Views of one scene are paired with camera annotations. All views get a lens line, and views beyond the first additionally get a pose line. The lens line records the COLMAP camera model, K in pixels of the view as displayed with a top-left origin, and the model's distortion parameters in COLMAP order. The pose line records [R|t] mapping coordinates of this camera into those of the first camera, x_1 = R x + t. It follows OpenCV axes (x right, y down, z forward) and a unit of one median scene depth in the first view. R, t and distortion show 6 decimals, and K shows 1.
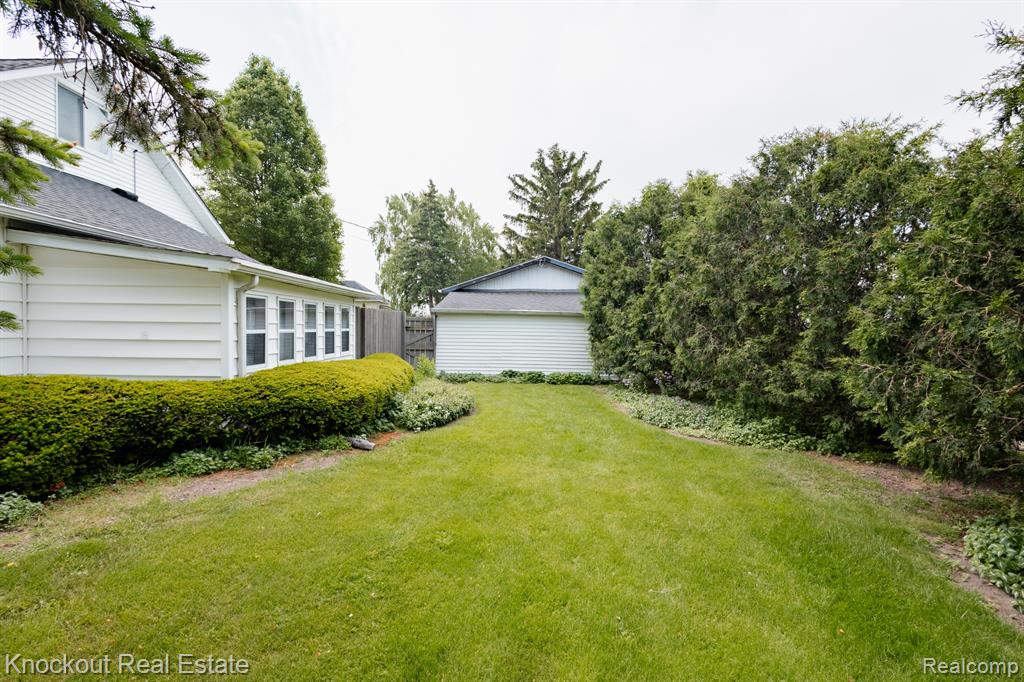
lens RADIAL K [[470.3, 0, 529.0], [0, 470.3, 339.6], [0, 0, 1]] dist [0.002947, -0.000164]
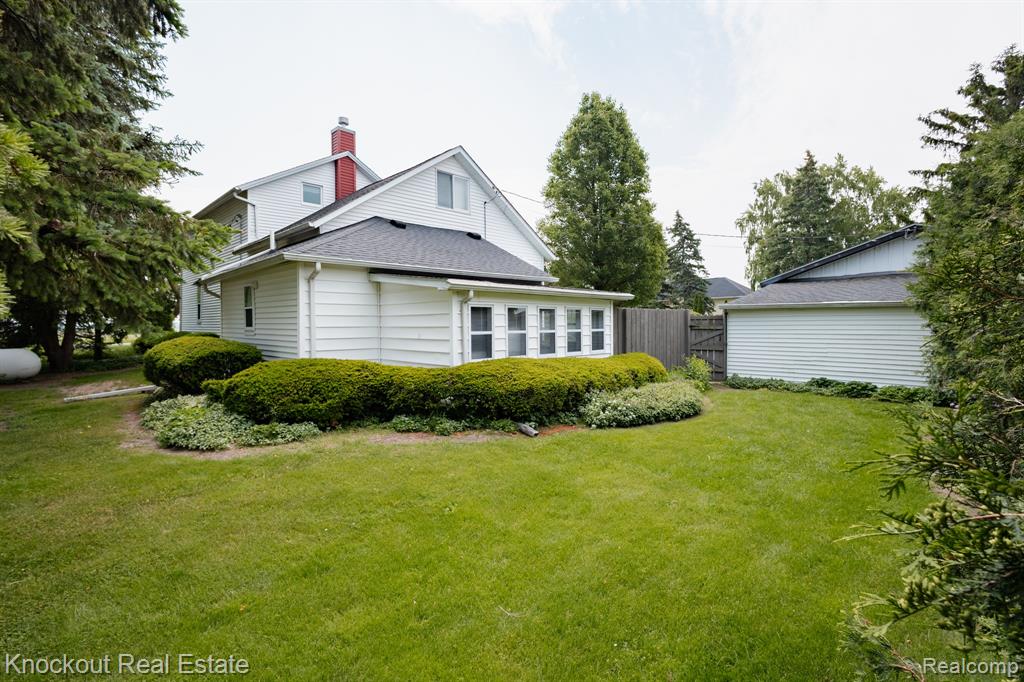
lens RADIAL K [[476.5, 0, 512.0], [0, 476.5, 341.0], [0, 0, 1]] dist [-0.000481, -0.000205]
pose [[0.686848, 0.008156, -0.726755, 0.185408], [-0.003480, 0.999962, 0.007932, -0.002311], [0.726792, -0.002919, 0.686851, 0.068893]]
